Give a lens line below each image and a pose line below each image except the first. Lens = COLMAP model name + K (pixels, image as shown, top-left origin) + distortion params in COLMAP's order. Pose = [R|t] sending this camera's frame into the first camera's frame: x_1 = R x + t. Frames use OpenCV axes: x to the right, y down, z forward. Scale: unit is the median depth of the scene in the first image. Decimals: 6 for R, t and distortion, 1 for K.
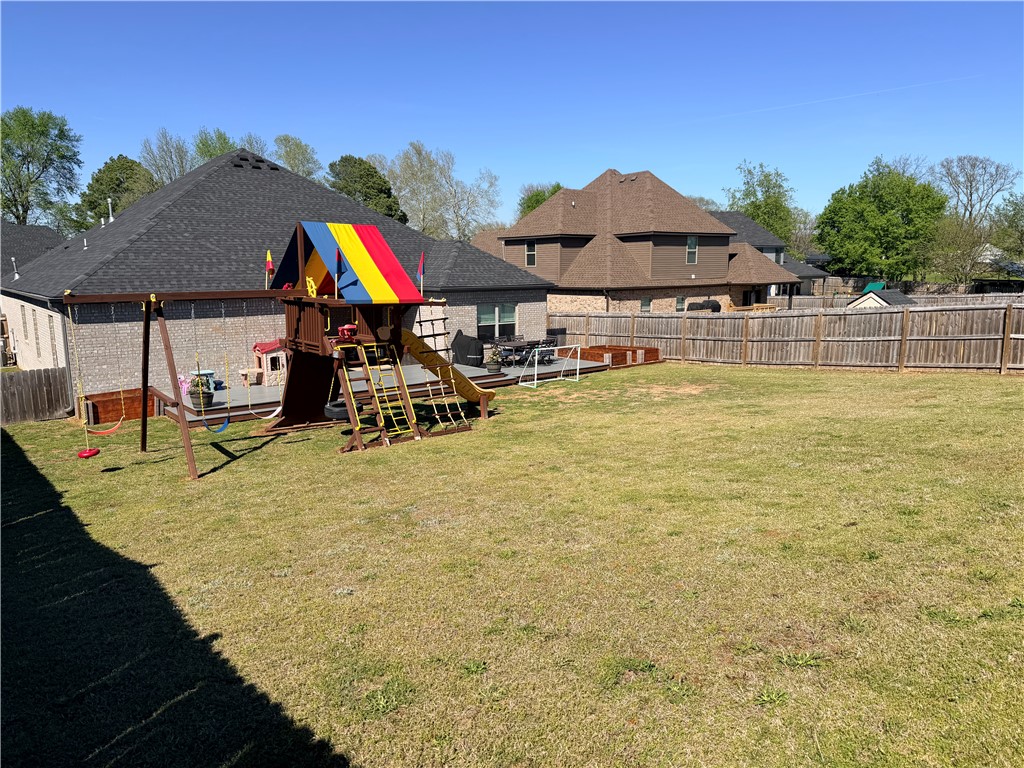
lens RADIAL K [[709.9, 0, 520.5], [0, 709.9, 394.1], [0, 0, 1]] dist [0.086312, -0.114857]
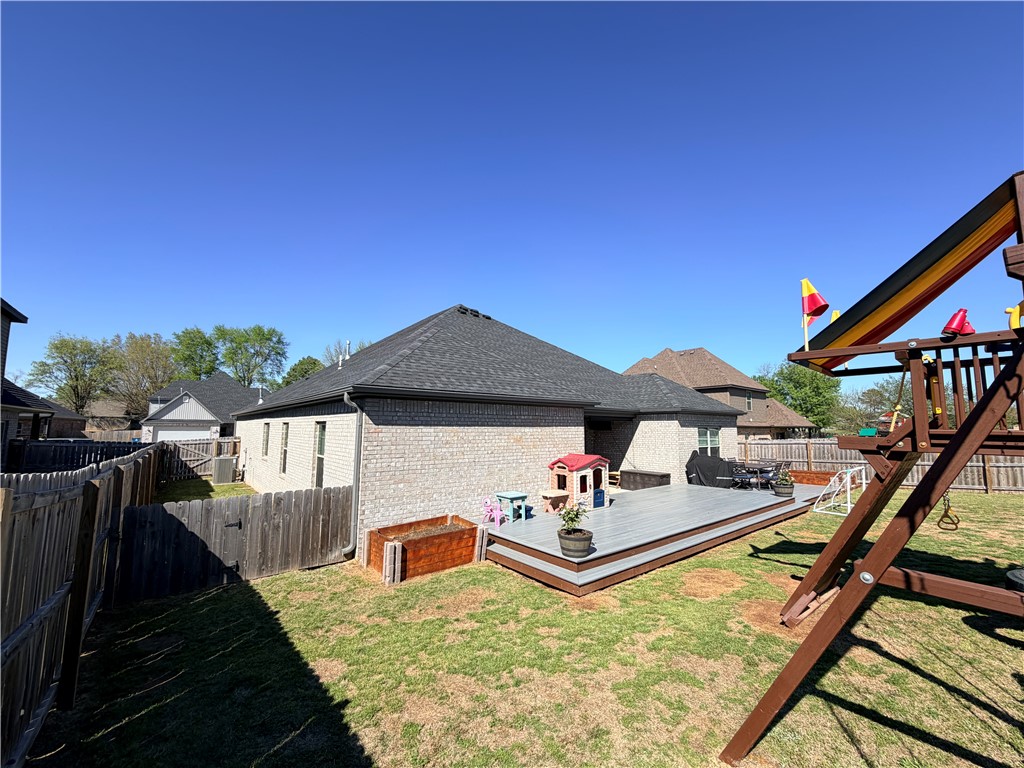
lens RADIAL K [[407.7, 0, 512.0], [0, 407.7, 384.0], [0, 0, 1]] dist [-0.000123, 0.000672]
pose [[0.999910, 0.013269, -0.002147, -0.323783], [-0.013340, 0.960102, -0.279332, -0.016025], [-0.001645, 0.279335, 0.960192, 0.400989]]
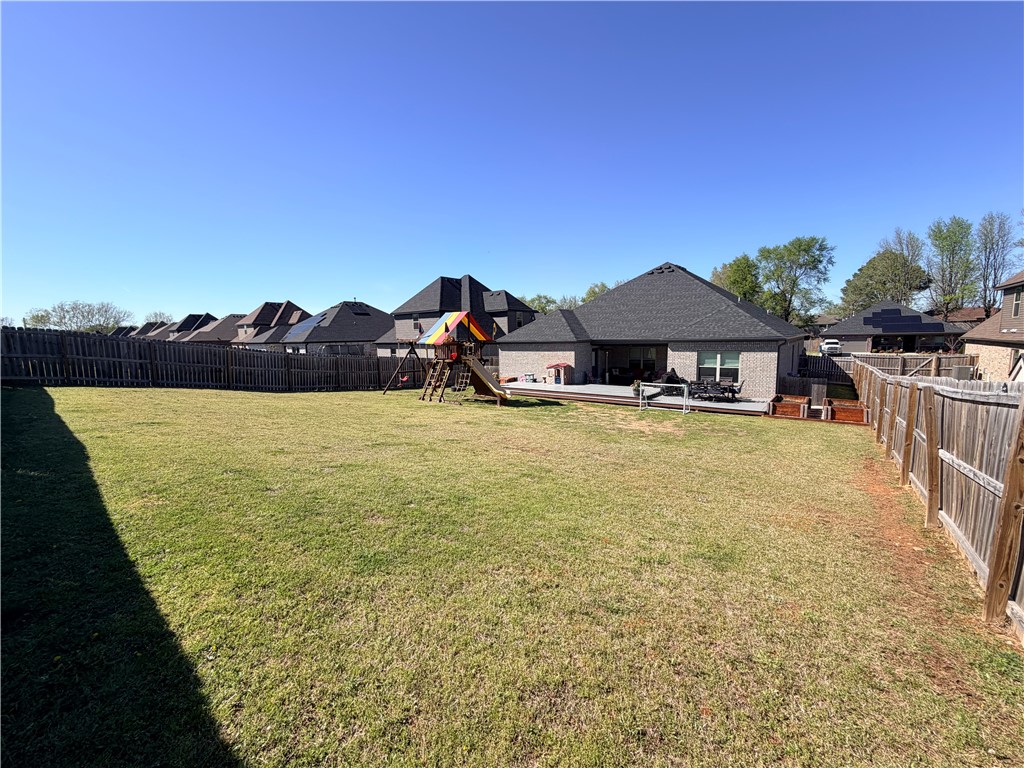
lens RADIAL K [[407.7, 0, 512.0], [0, 407.7, 384.0], [0, 0, 1]] dist [-0.000123, 0.000672]
pose [[0.218766, 0.117429, -0.968686, 0.612432], [-0.152144, 0.984696, 0.085009, -0.074840], [0.963843, 0.128782, 0.233284, 0.468222]]
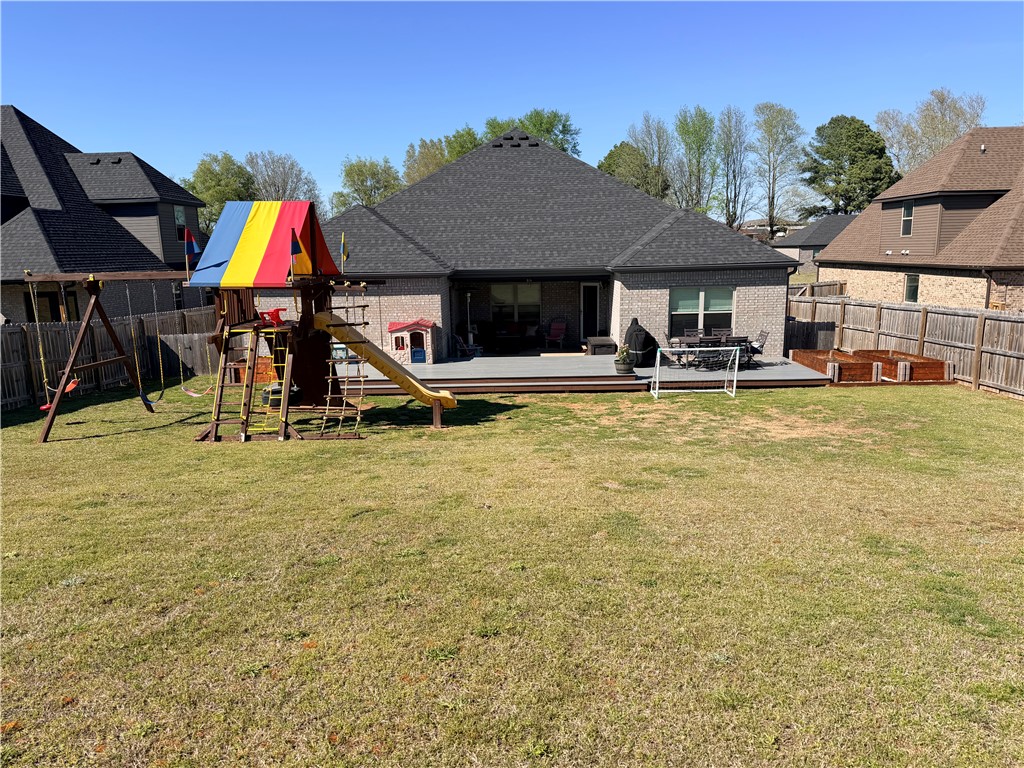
lens RADIAL K [[709.9, 0, 520.5], [0, 709.9, 394.1], [0, 0, 1]] dist [0.086312, -0.114857]
pose [[0.766196, 0.120384, -0.631230, 0.328950], [-0.098797, 0.992685, 0.069397, -0.044086], [0.634967, 0.009192, 0.772485, 0.254263]]
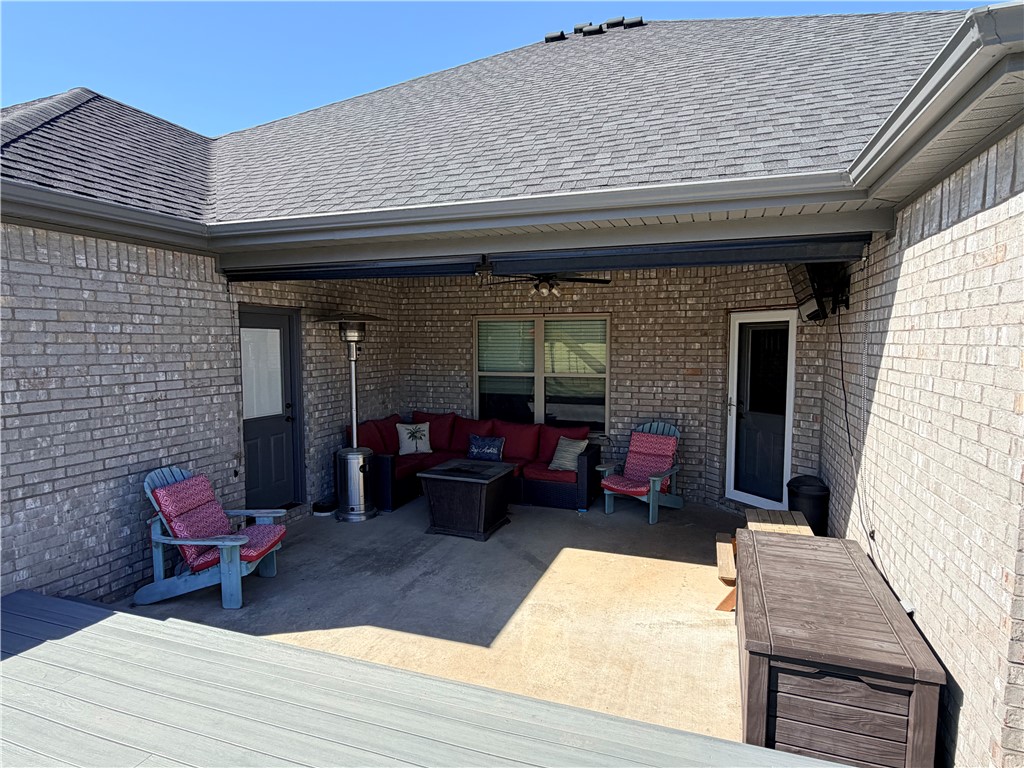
lens RADIAL K [[576.3, 0, 512.0], [0, 576.3, 384.0], [0, 0, 1]] dist [-0.002759, -0.000776]
pose [[0.520884, 0.067131, -0.850984, -0.074563], [-0.151314, 0.988377, -0.014650, -0.087870], [0.840109, 0.136397, 0.524988, 0.848993]]
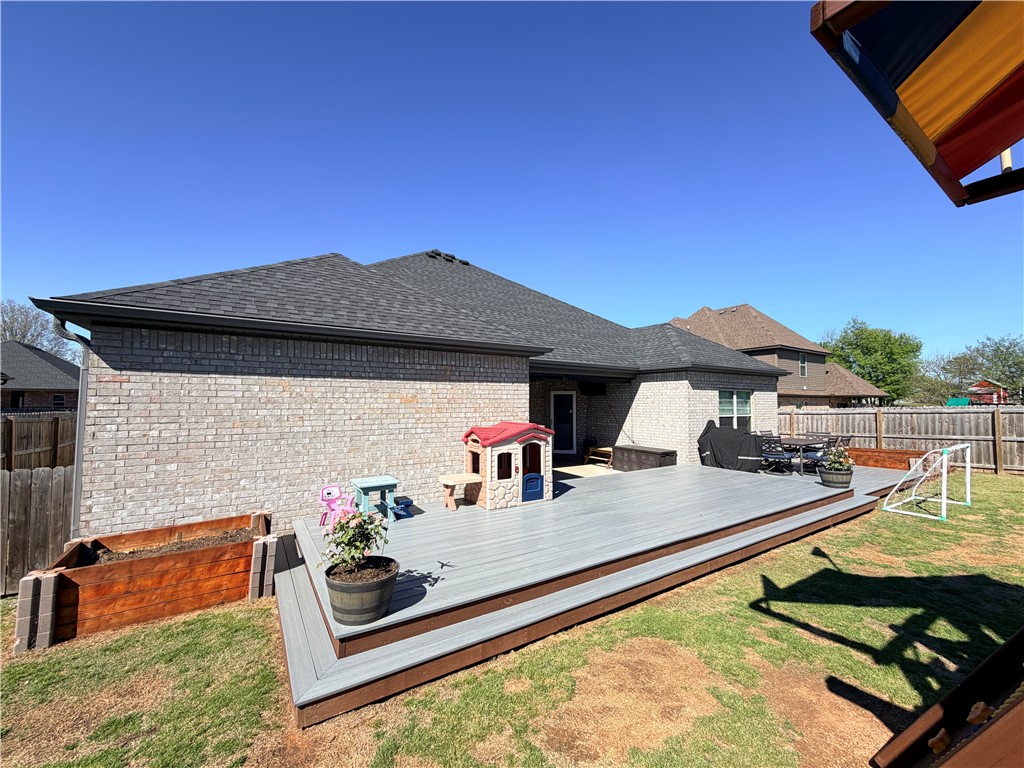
lens RADIAL K [[407.7, 0, 512.0], [0, 407.7, 384.0], [0, 0, 1]] dist [-0.000123, 0.000672]
pose [[0.994278, 0.006647, -0.106612, -0.232994], [-0.029893, 0.975499, -0.217963, -0.027450], [0.102551, 0.219903, 0.970116, 0.528527]]
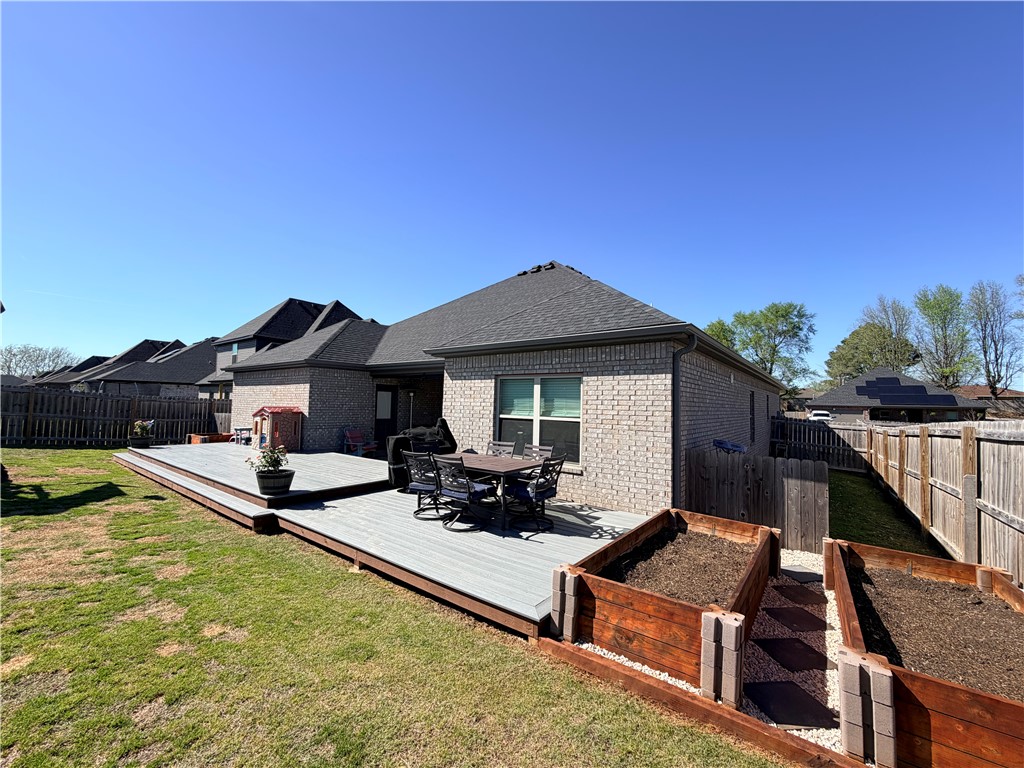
lens RADIAL K [[407.7, 0, 512.0], [0, 407.7, 384.0], [0, 0, 1]] dist [-0.000123, 0.000672]
pose [[0.235435, -0.034123, -0.971291, 0.236942], [-0.192063, 0.978041, -0.080915, -0.096448], [0.952724, 0.205599, 0.223712, 0.919422]]
